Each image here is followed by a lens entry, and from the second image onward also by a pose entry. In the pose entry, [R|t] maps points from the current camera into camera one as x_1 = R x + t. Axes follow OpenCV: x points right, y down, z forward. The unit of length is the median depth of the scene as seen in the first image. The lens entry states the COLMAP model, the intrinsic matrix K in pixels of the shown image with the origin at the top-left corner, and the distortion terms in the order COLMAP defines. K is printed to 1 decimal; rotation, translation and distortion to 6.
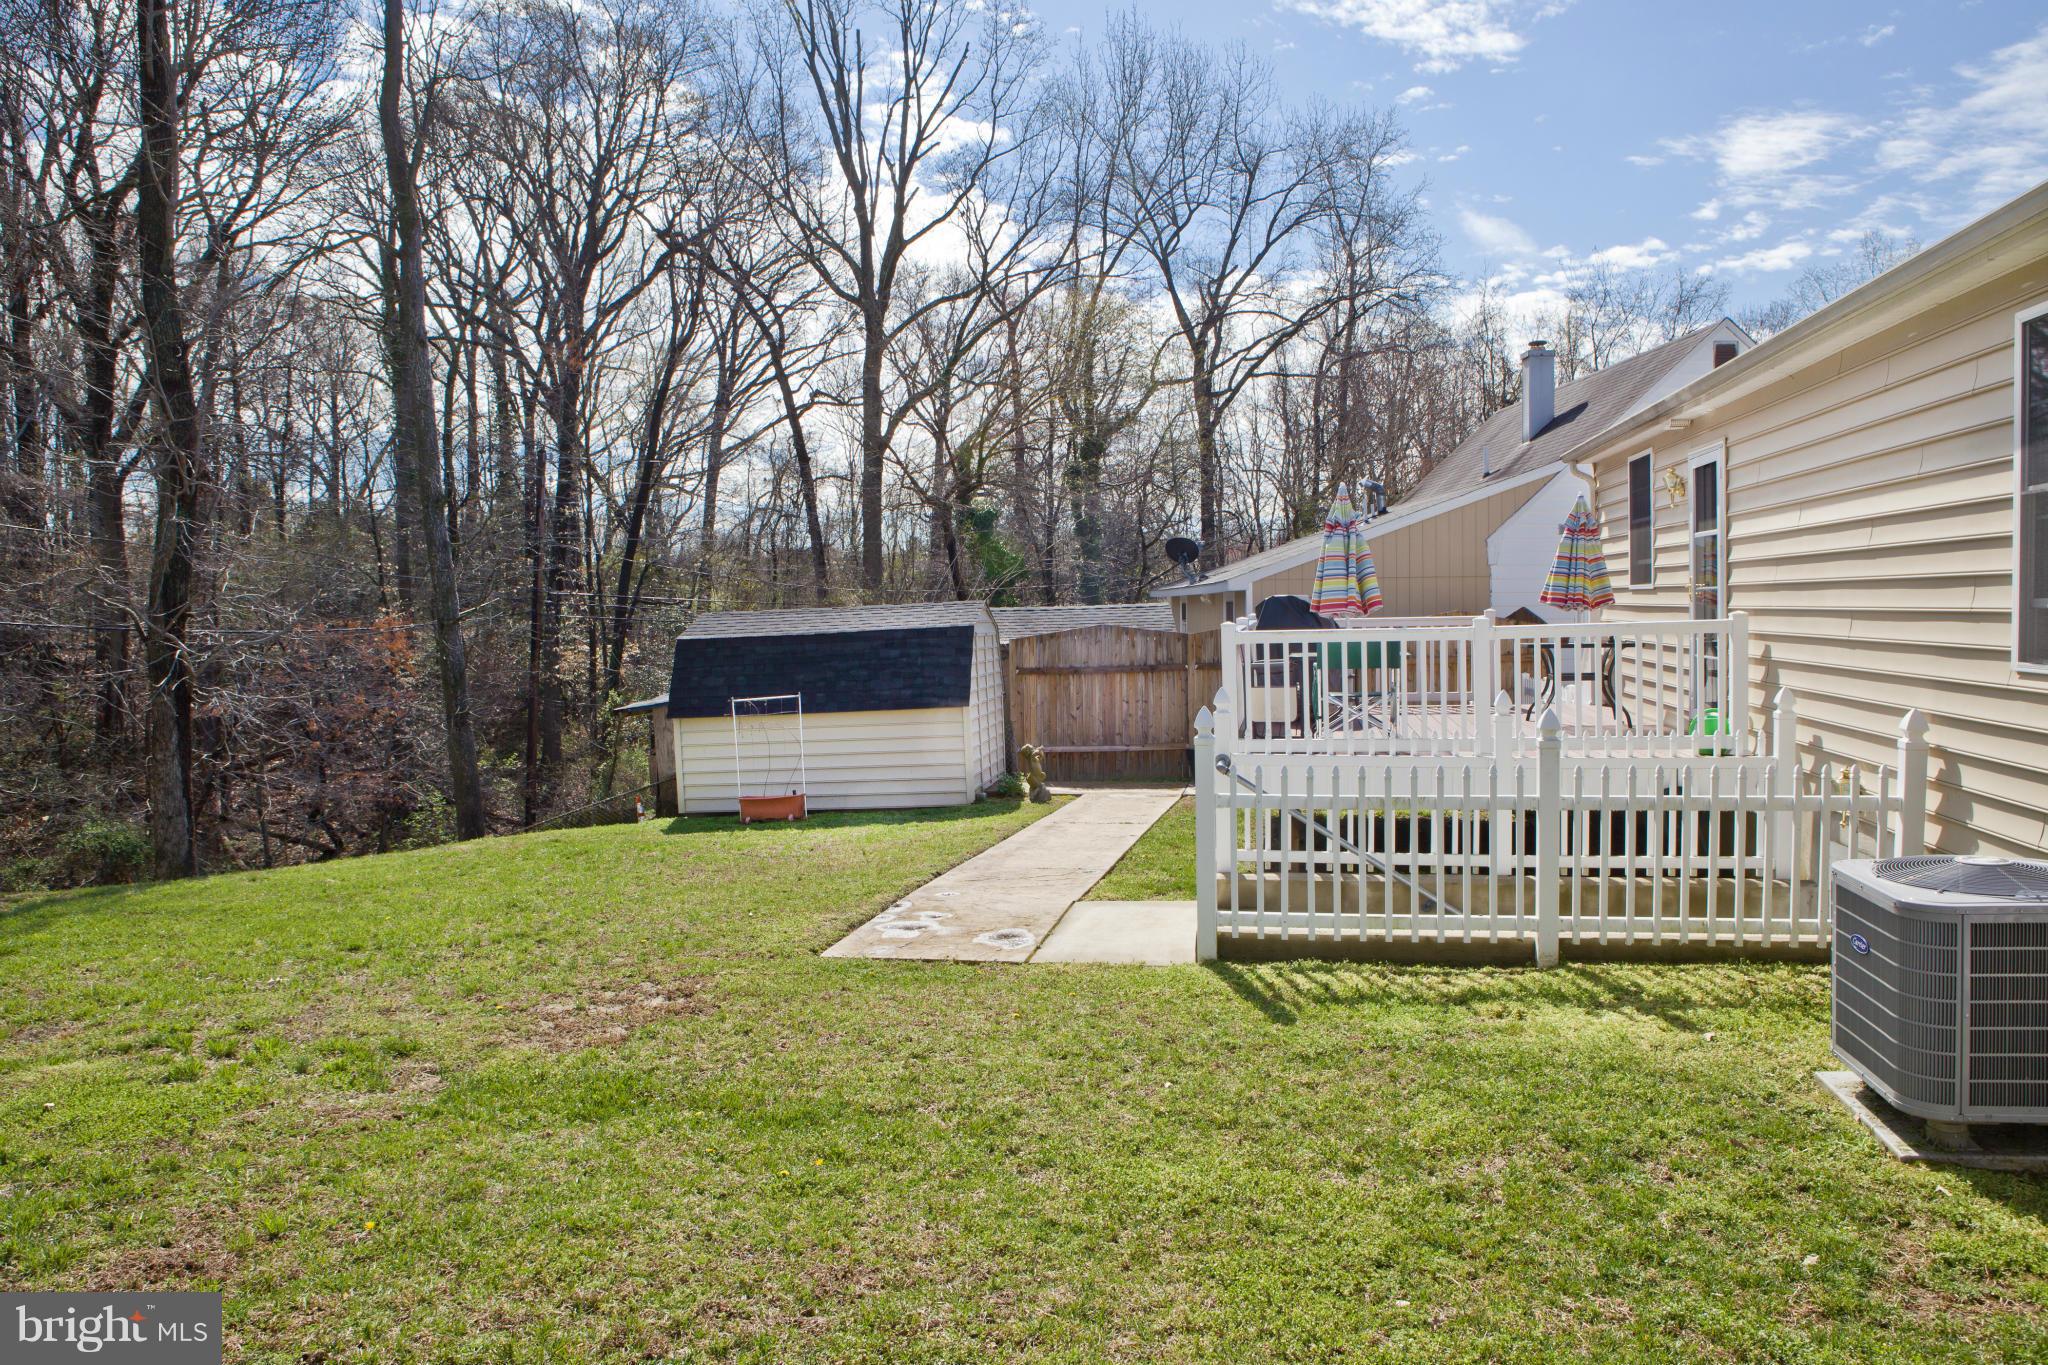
lens RADIAL K [[1436.4, 0, 1032.8], [0, 1436.4, 681.2], [0, 0, 1]] dist [-0.100874, 0.079121]
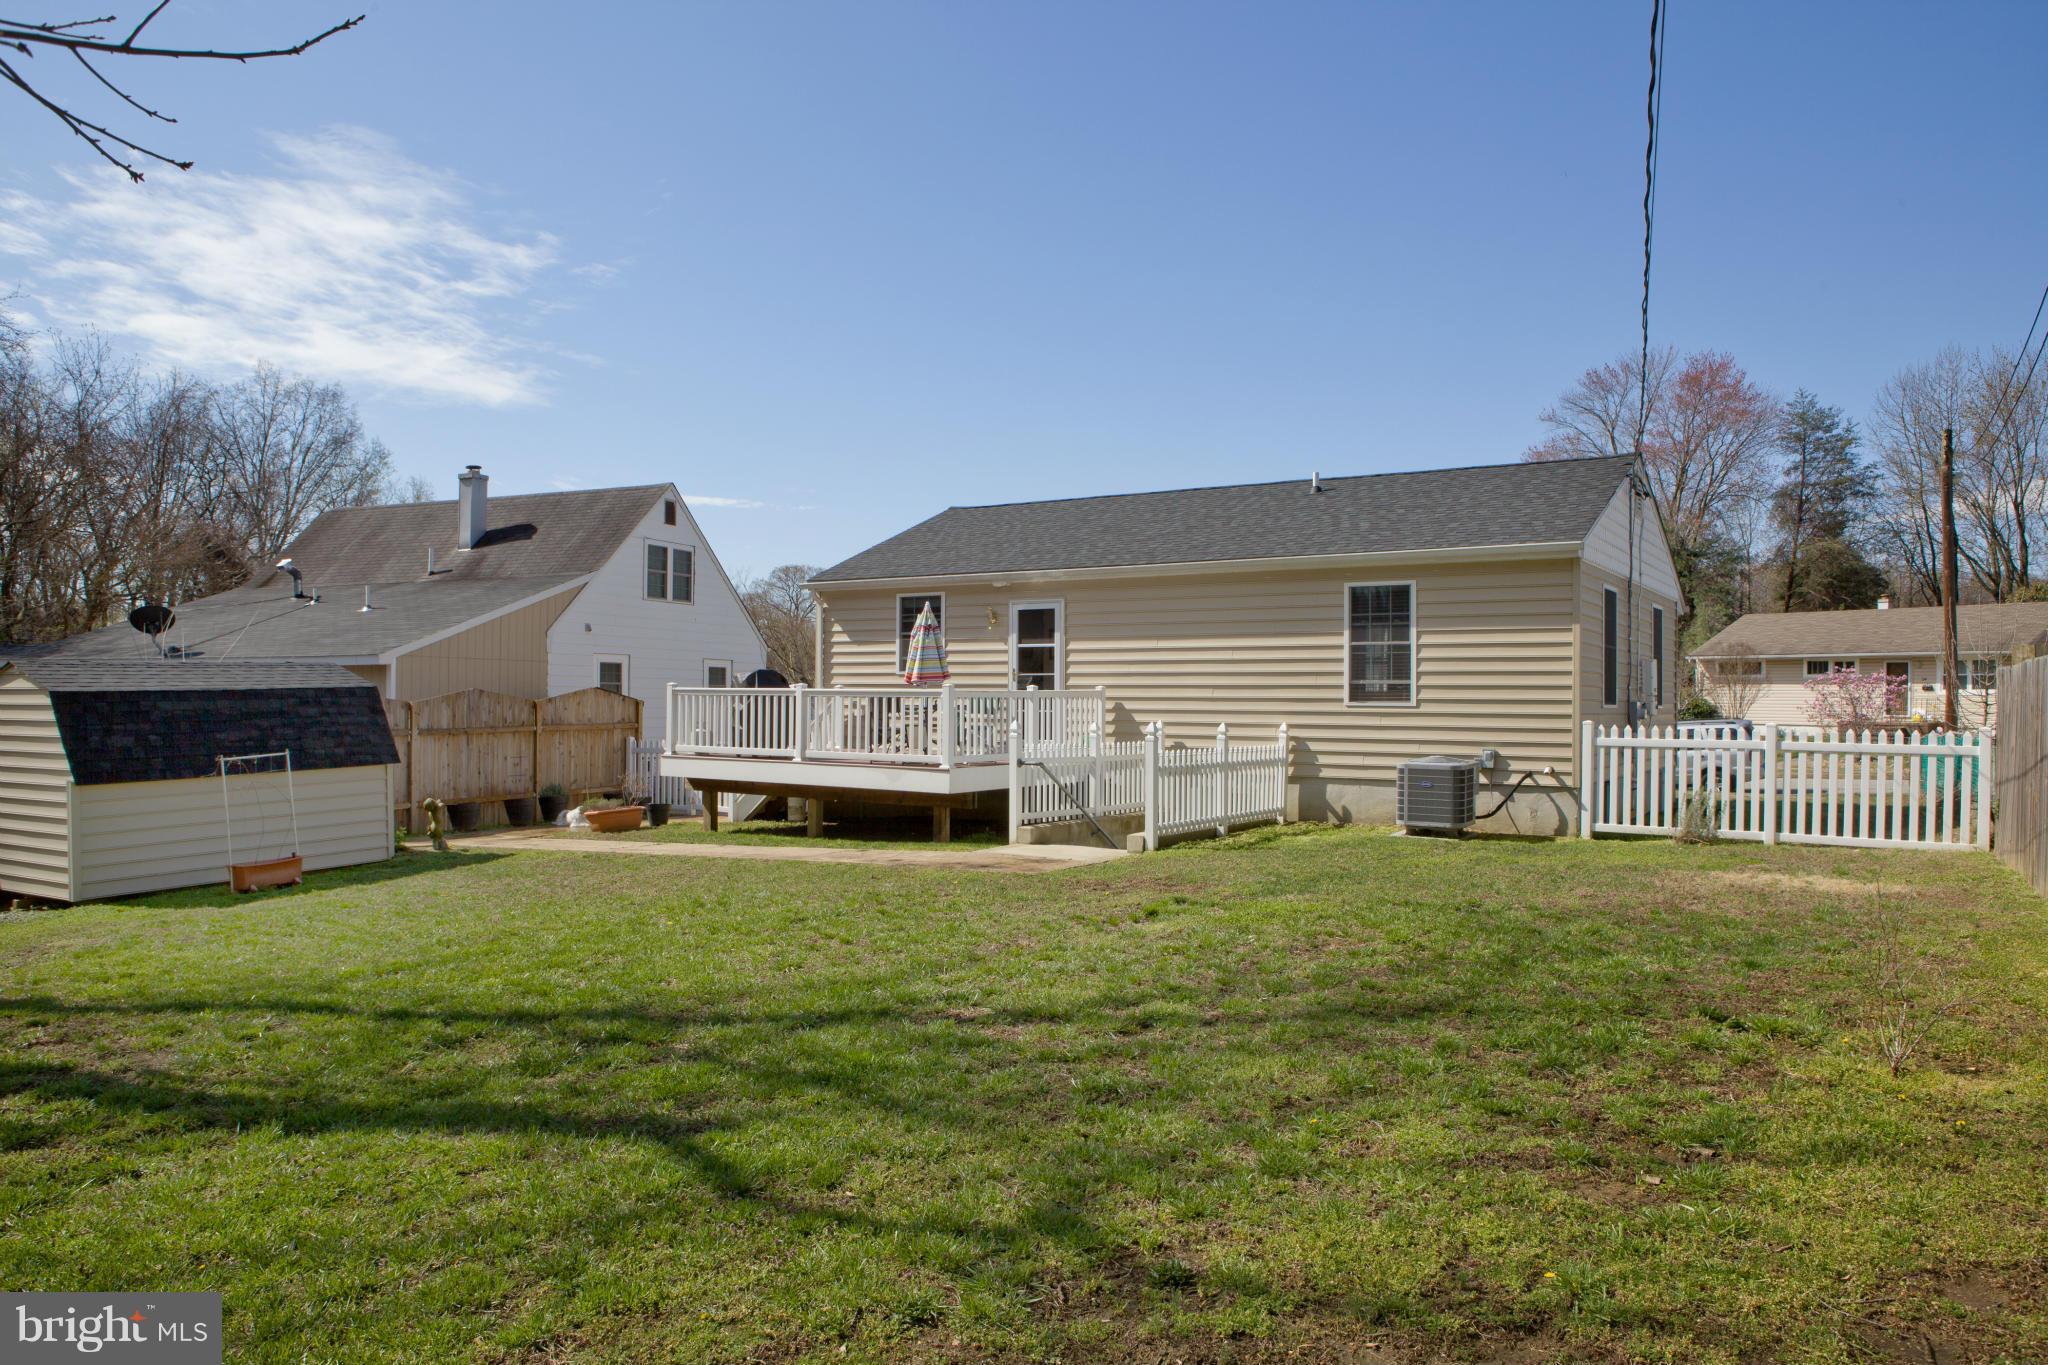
lens RADIAL K [[1436.4, 0, 1032.8], [0, 1436.4, 681.2], [0, 0, 1]] dist [-0.100874, 0.079121]
pose [[0.364014, 0.035739, 0.930708, -1.433437], [0.033752, 0.998101, -0.051528, 0.045814], [-0.930782, 0.050170, 0.362116, 0.330617]]
